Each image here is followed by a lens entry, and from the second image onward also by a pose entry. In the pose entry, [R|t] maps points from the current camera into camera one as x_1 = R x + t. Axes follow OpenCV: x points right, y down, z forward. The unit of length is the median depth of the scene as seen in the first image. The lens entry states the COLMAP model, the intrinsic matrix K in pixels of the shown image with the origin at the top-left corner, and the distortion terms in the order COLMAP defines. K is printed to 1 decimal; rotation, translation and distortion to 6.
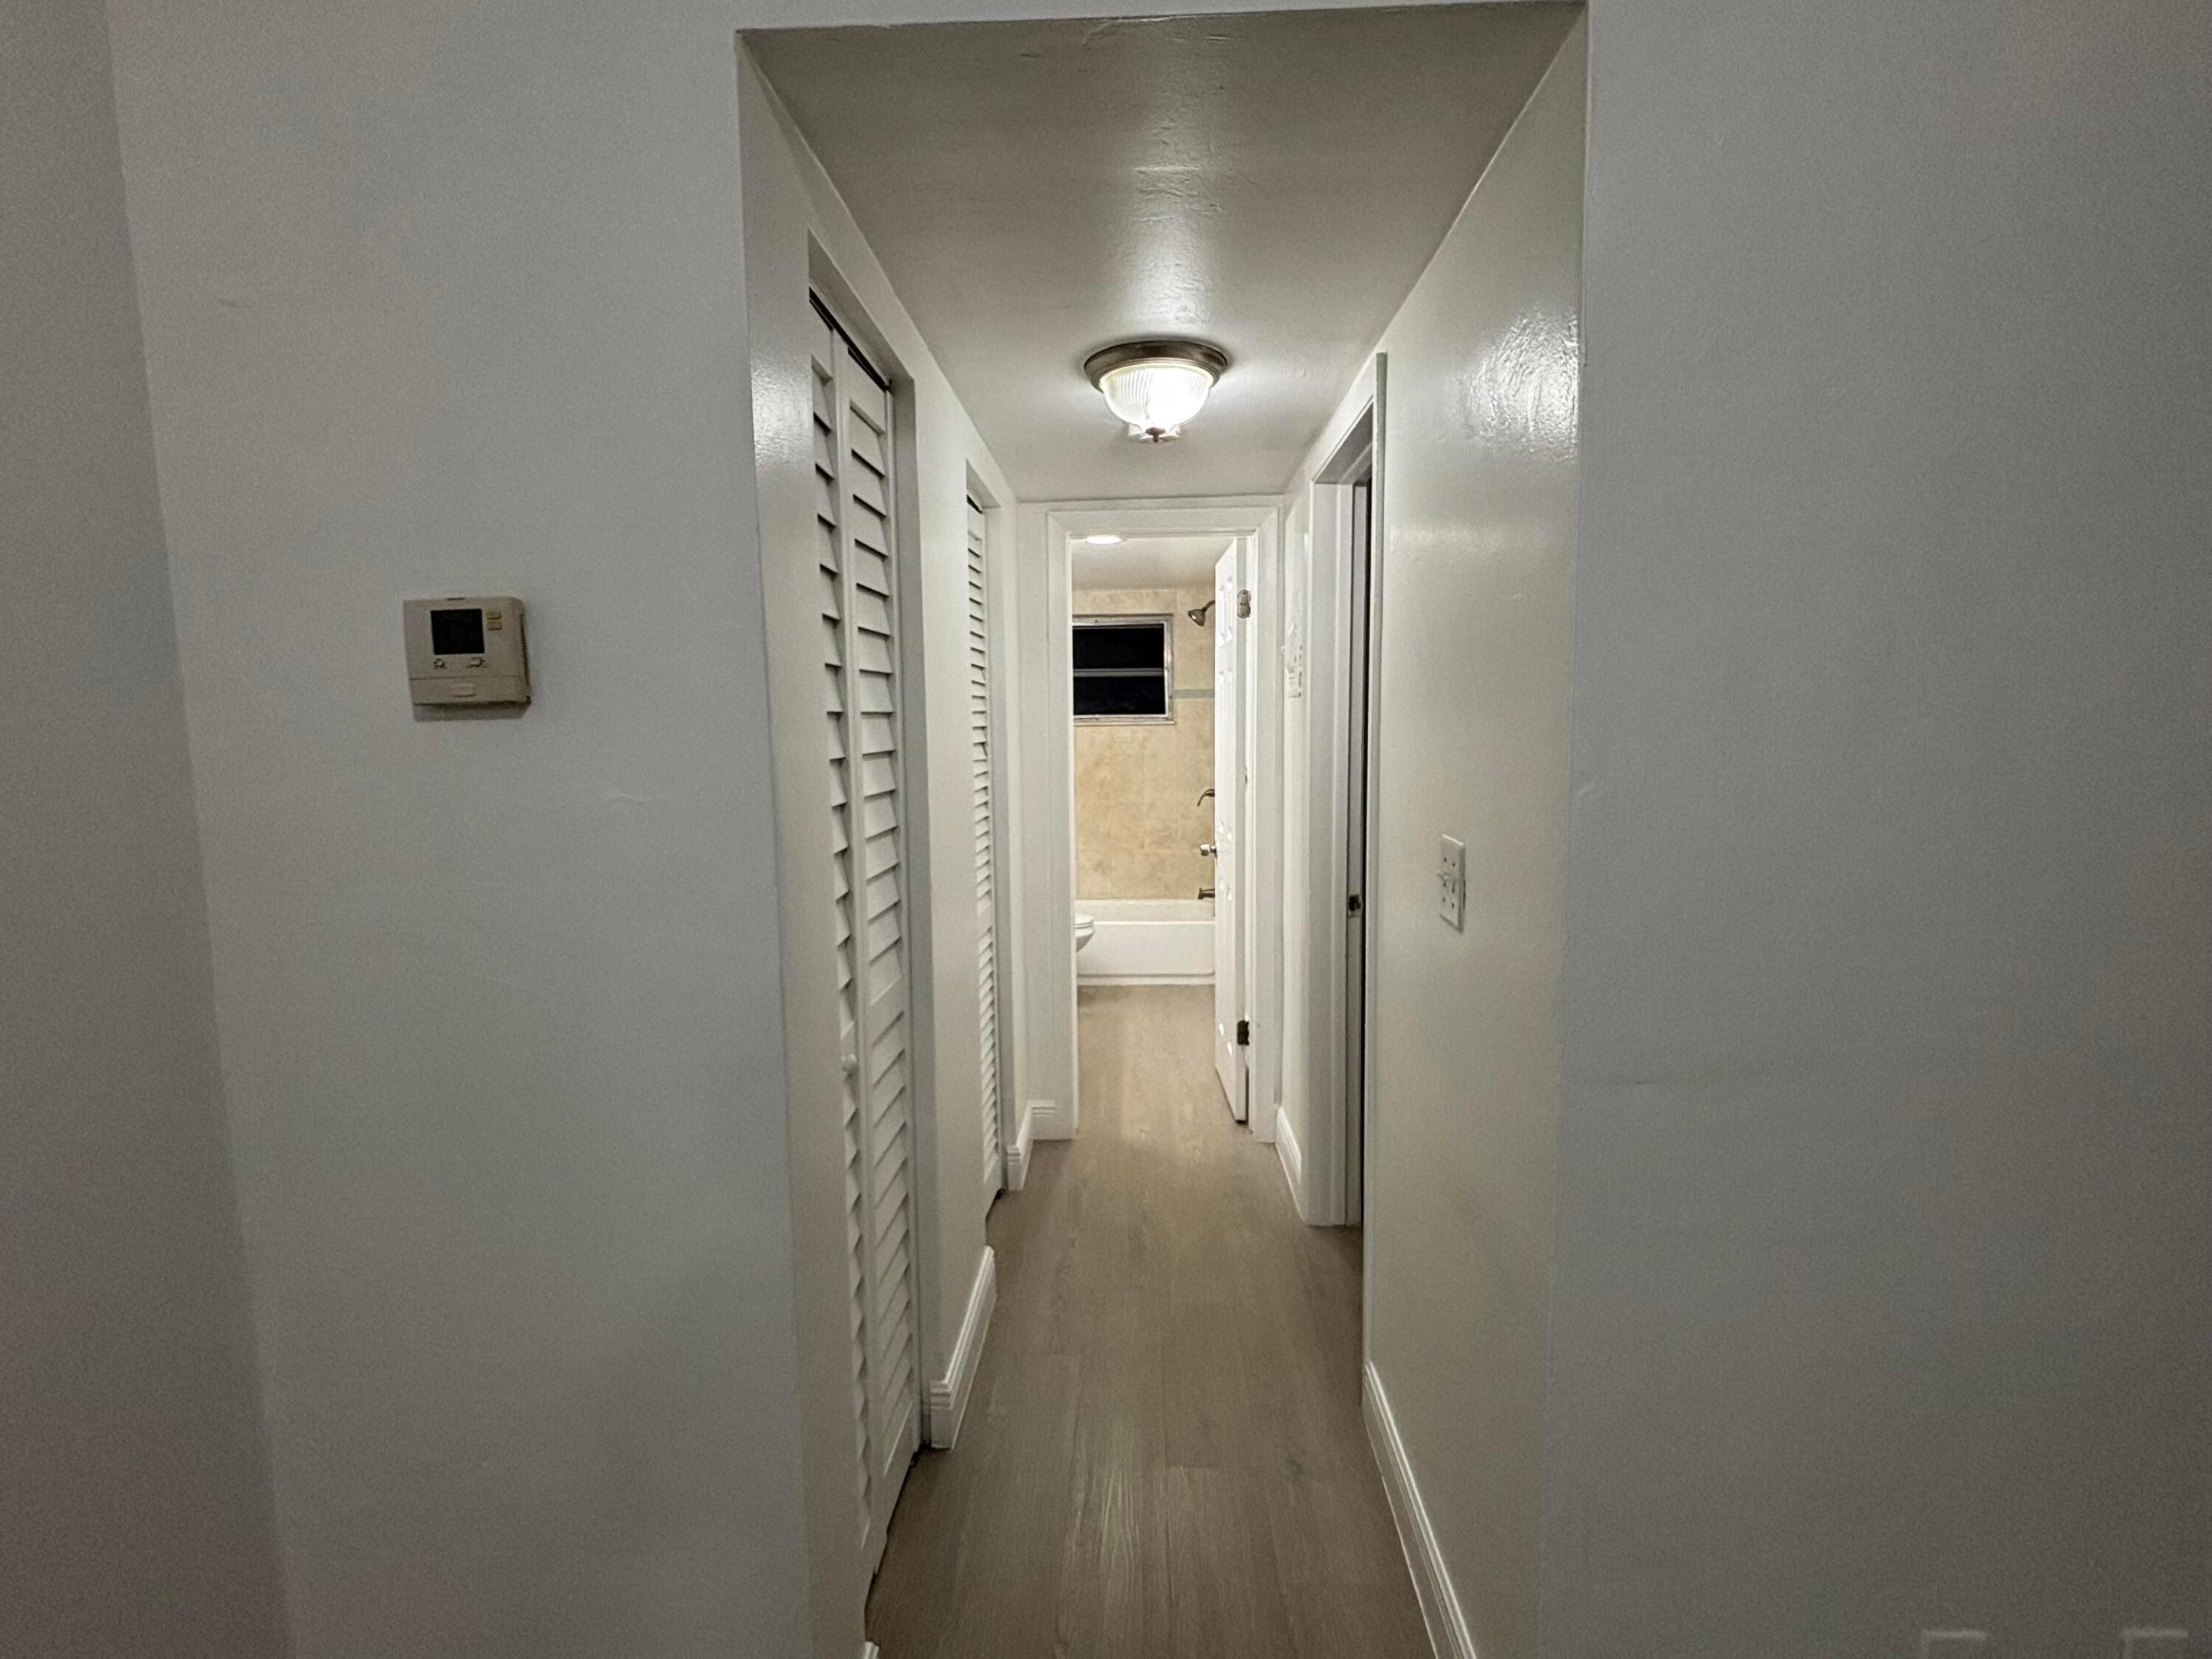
lens RADIAL K [[1064.5, 0, 1106.4], [0, 1064.5, 831.7], [0, 0, 1]] dist [0.004004, 0.000036]
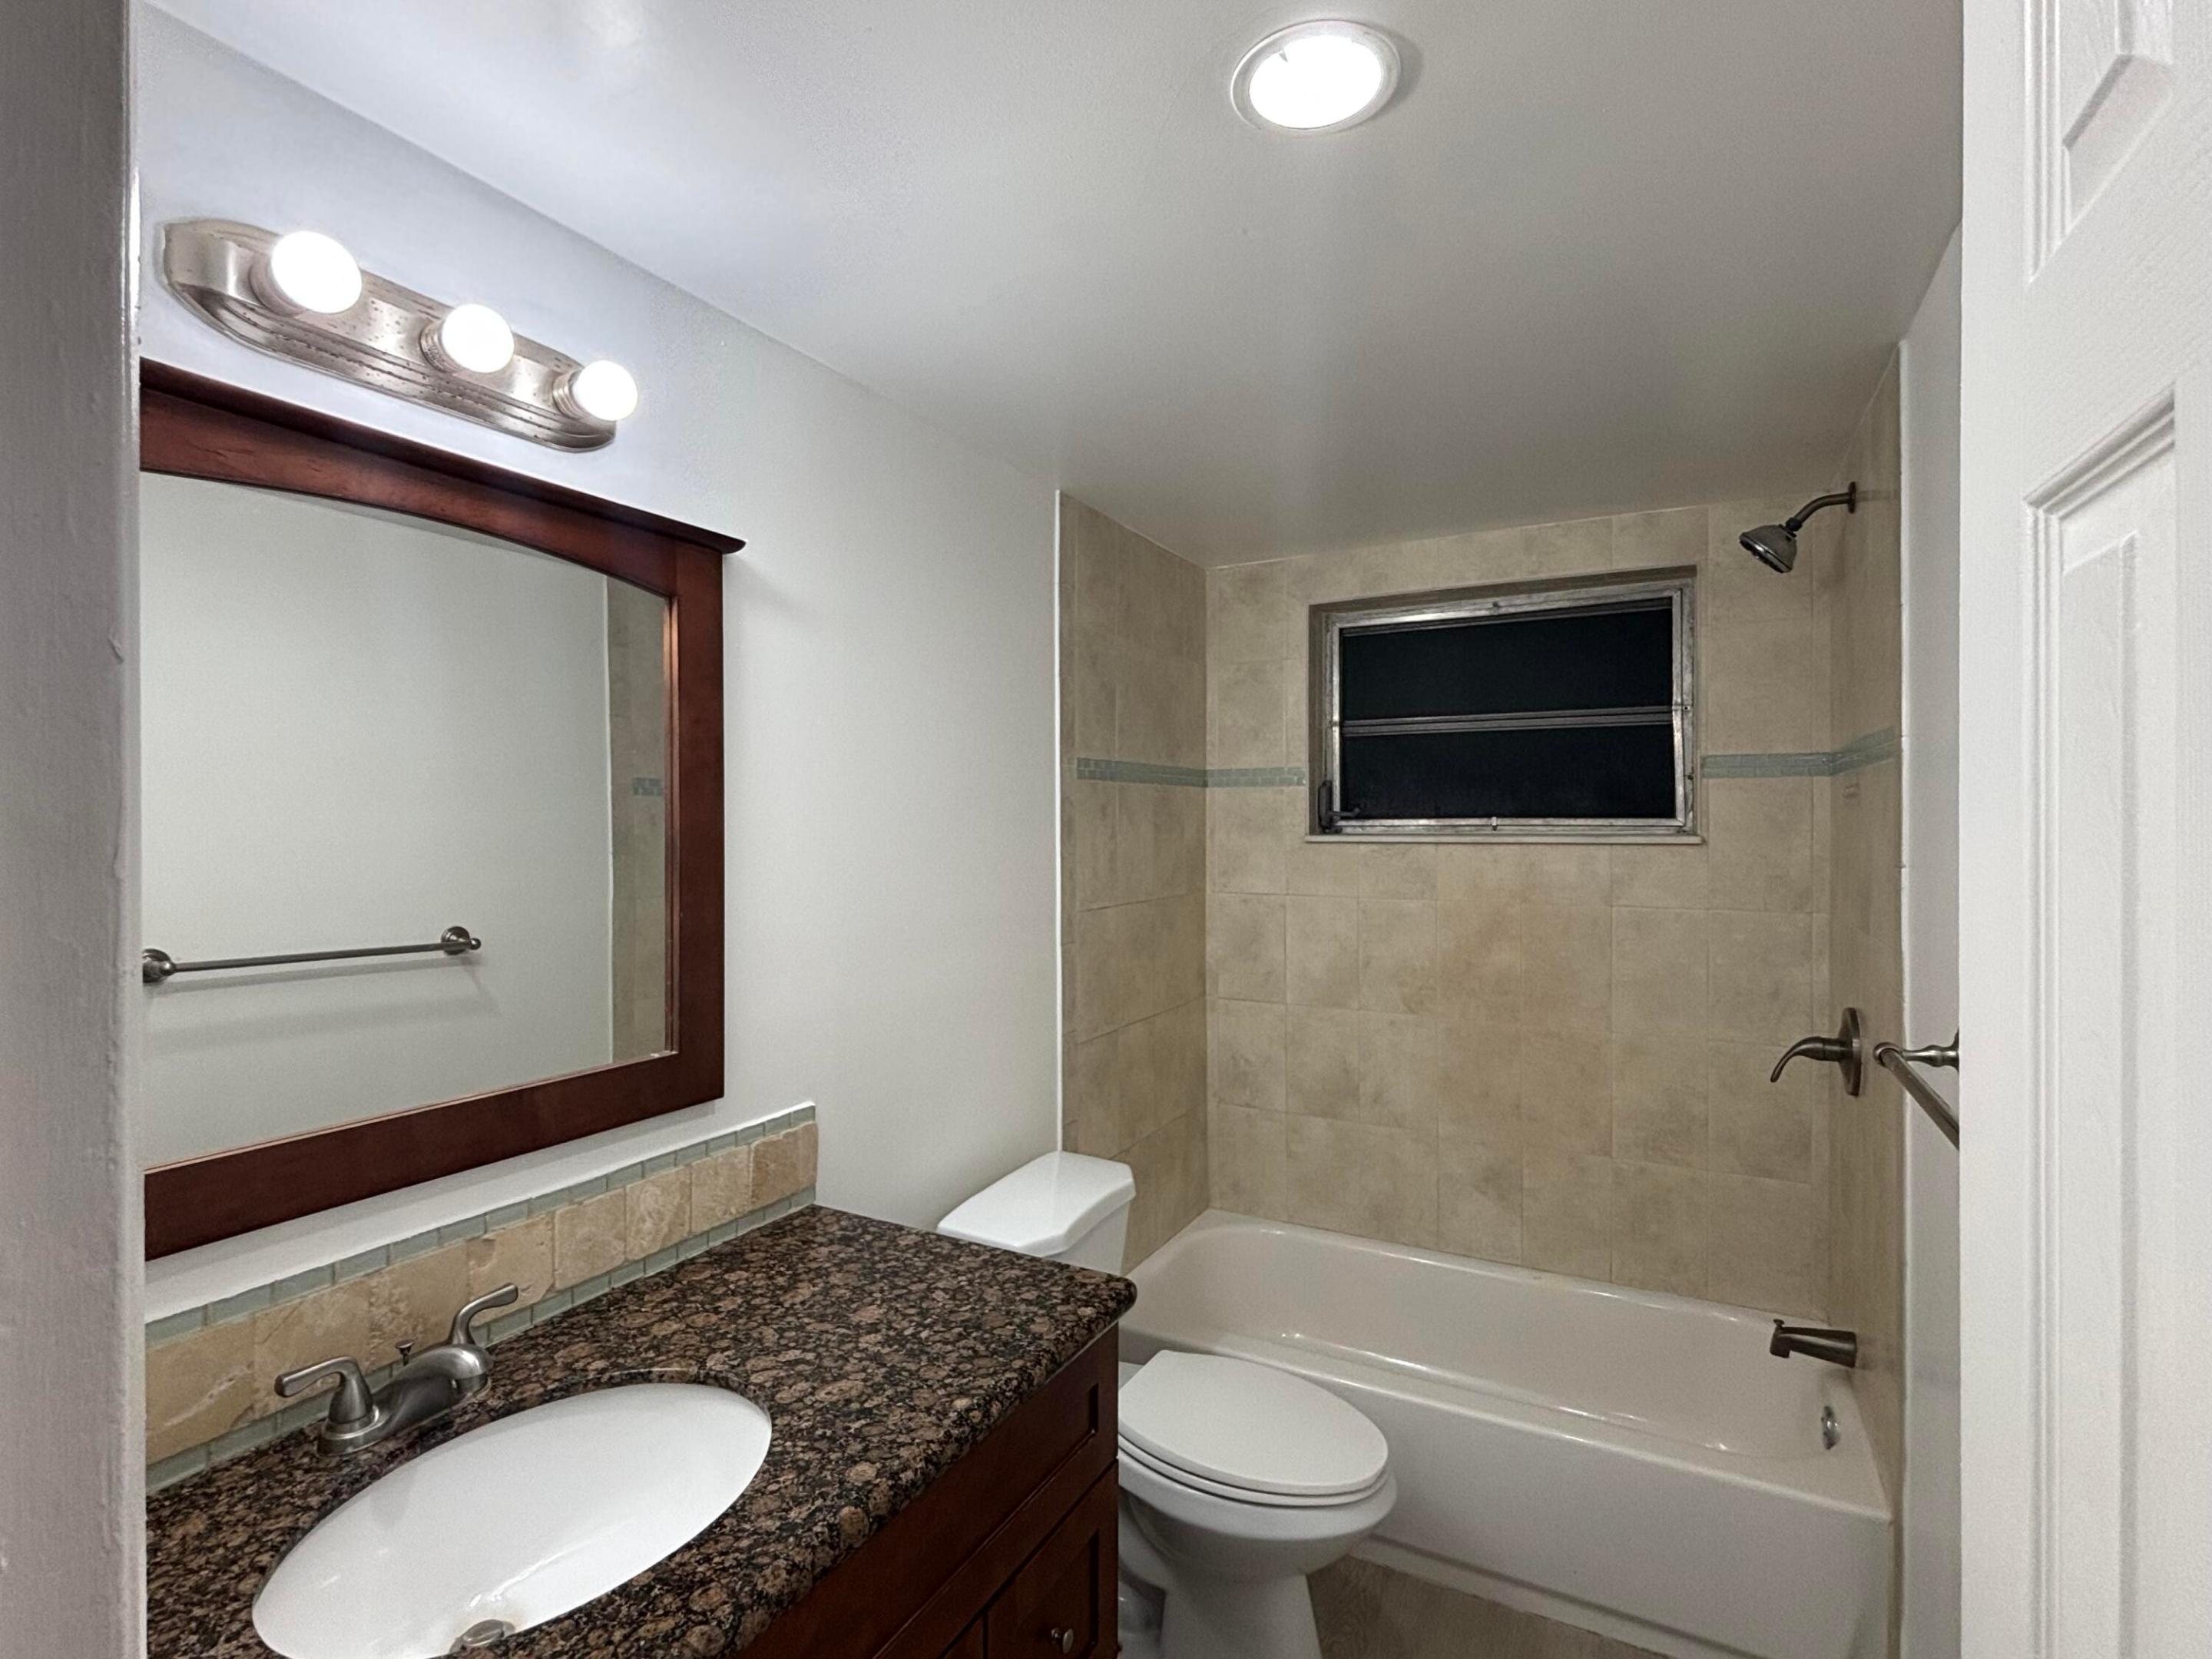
lens RADIAL K [[1064.5, 0, 1106.7], [0, 1064.5, 830.5], [0, 0, 1]] dist [0.004004, 0.000036]
pose [[0.892148, 0.010589, -0.451620, 0.045968], [-0.056500, 0.994491, -0.088295, -0.059026], [0.448197, 0.104289, 0.887831, 0.550775]]
